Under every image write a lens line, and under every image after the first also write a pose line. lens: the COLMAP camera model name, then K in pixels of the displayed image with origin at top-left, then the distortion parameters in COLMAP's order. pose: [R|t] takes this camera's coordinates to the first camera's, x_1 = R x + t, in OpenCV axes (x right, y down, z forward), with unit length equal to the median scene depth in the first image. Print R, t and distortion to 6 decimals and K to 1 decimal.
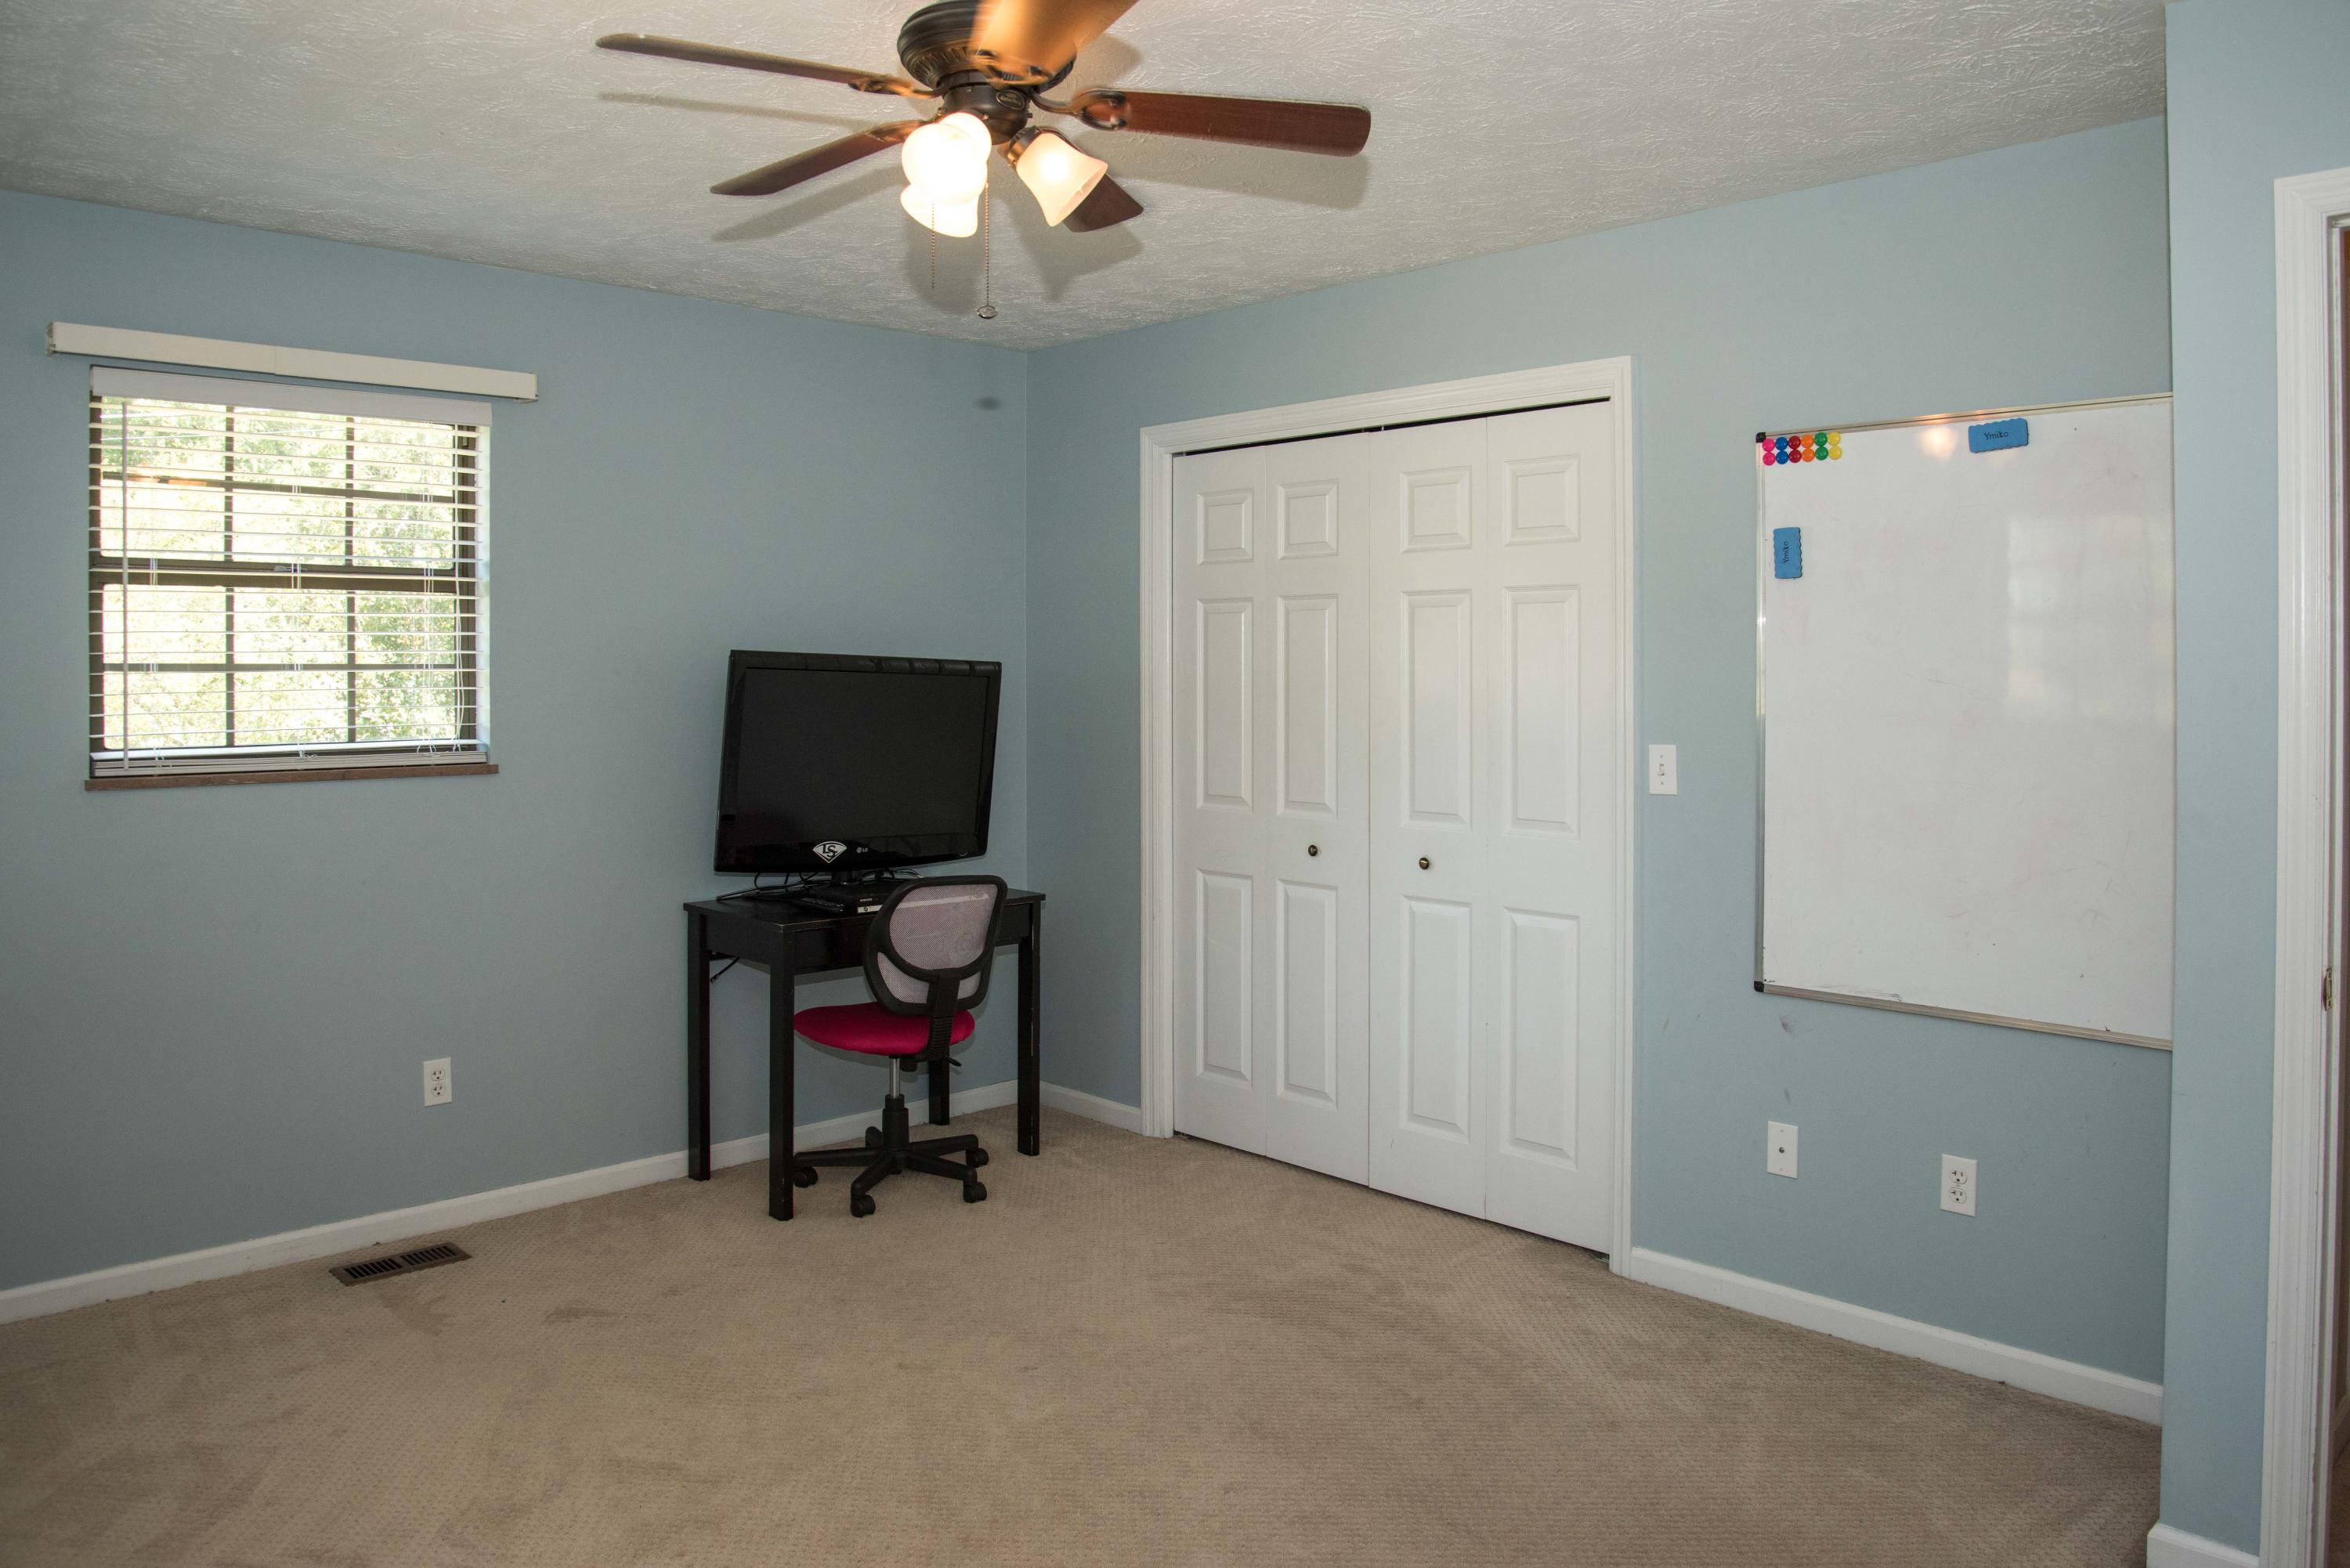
lens RADIAL K [[1723.3, 0, 1173.8], [0, 1723.3, 688.0], [0, 0, 1]] dist [-0.011297, -0.000760]
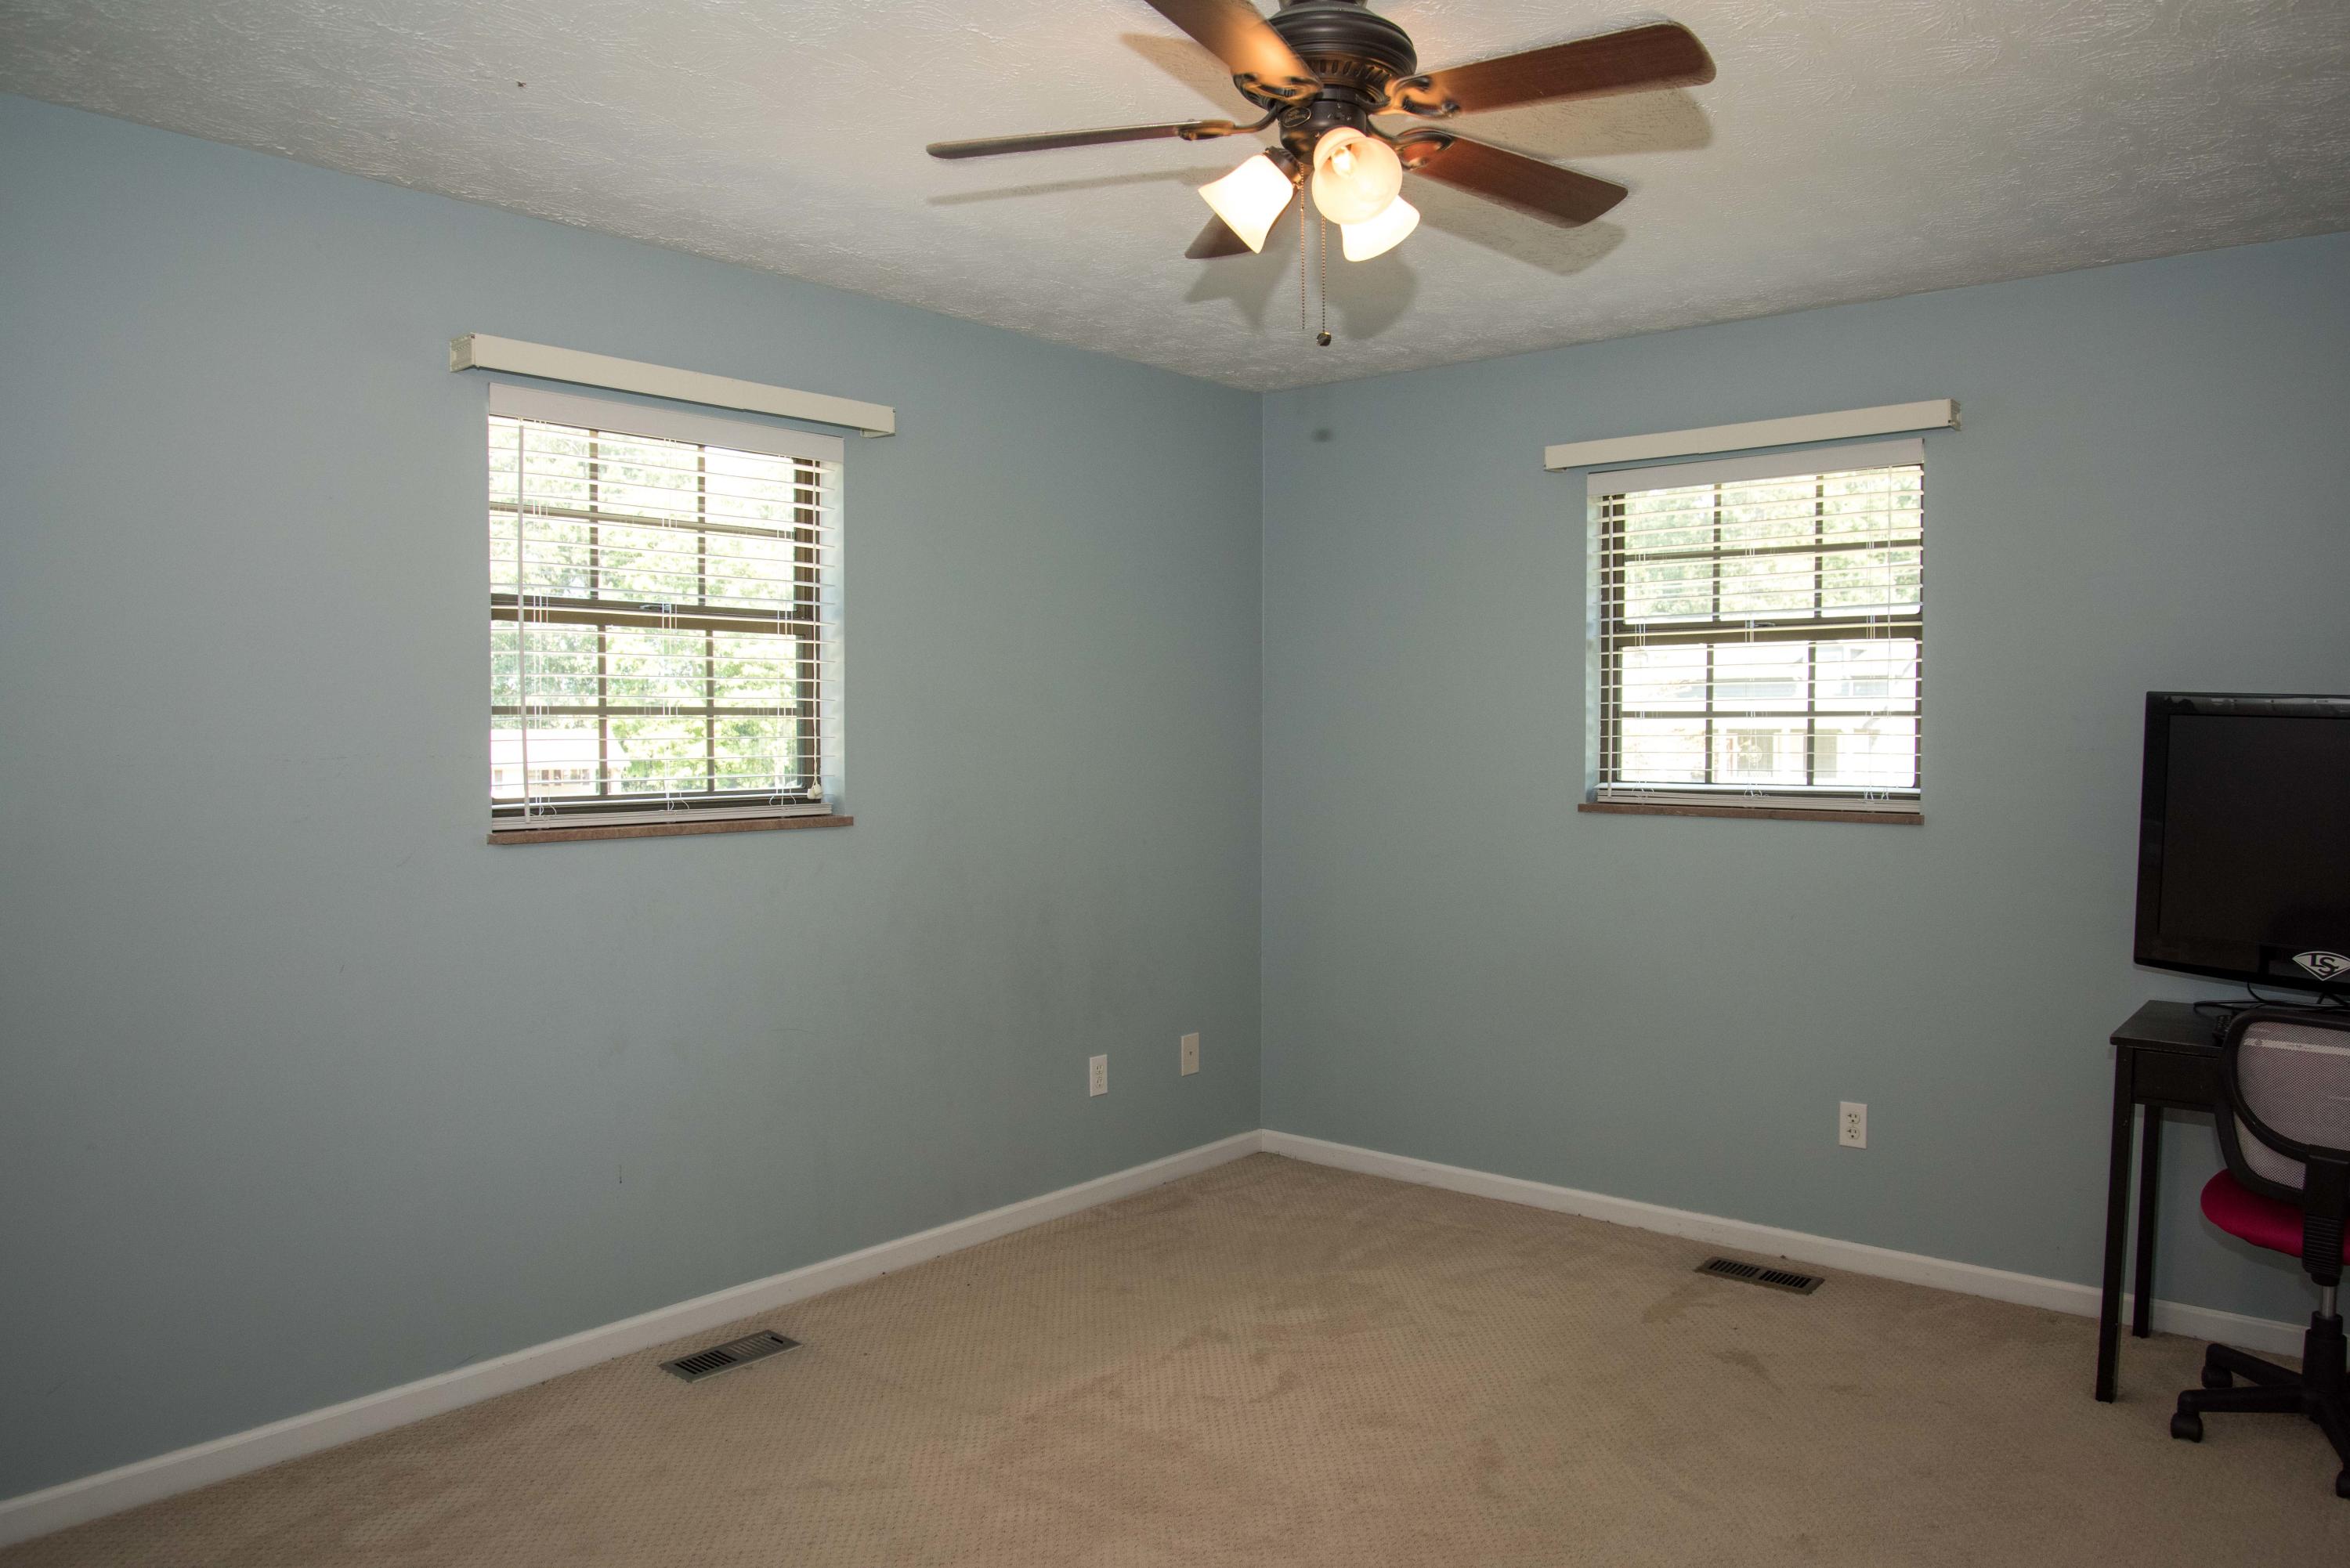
lens RADIAL K [[1736.8, 0, 1174.0], [0, 1736.8, 787.7], [0, 0, 1]] dist [0.003757, 0.003191]
pose [[0.122901, 0.042269, -0.991518, 0.544410], [-0.008218, 0.999102, 0.041574, -0.008073], [0.992385, 0.003039, 0.123138, 0.492940]]
